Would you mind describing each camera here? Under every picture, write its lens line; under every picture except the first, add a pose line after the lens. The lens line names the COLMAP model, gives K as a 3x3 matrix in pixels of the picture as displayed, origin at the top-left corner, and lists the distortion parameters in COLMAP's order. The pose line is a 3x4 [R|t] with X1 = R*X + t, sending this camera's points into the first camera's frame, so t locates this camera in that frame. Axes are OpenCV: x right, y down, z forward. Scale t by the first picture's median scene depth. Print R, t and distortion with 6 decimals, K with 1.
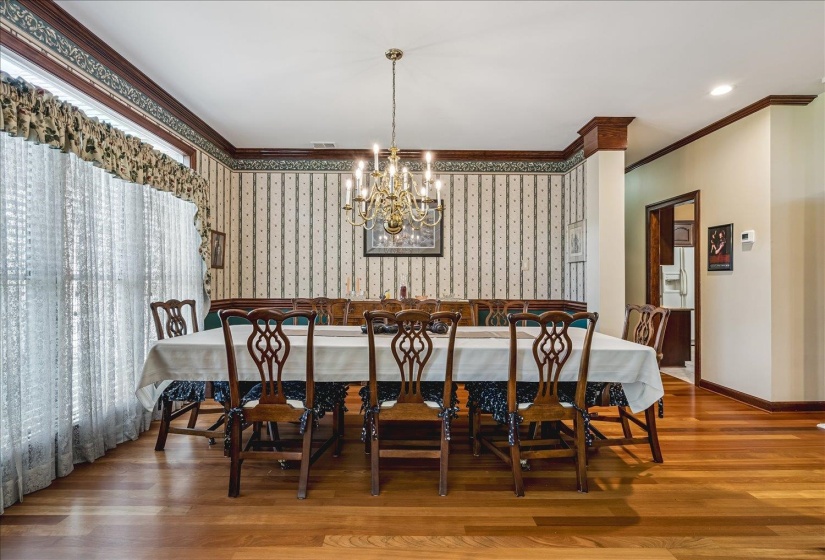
lens RADIAL K [[376.2, 0, 413.0], [0, 376.2, 282.9], [0, 0, 1]] dist [-0.002687, 0.000122]
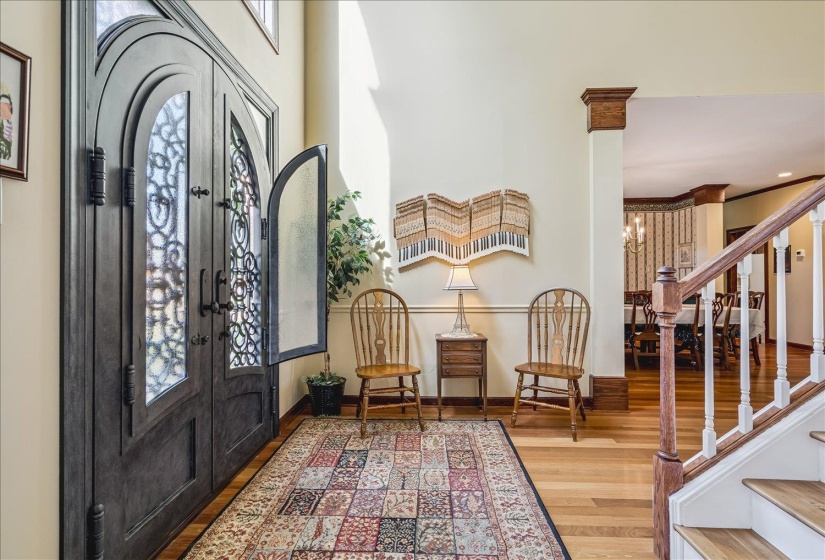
lens RADIAL K [[376.2, 0, 411.8], [0, 376.2, 276.8], [0, 0, 1]] dist [-0.002687, 0.000122]
pose [[0.998319, -0.009903, -0.057114, -0.699677], [0.008822, 0.999778, -0.019152, 0.004281], [0.057291, 0.018616, 0.998184, -0.726441]]
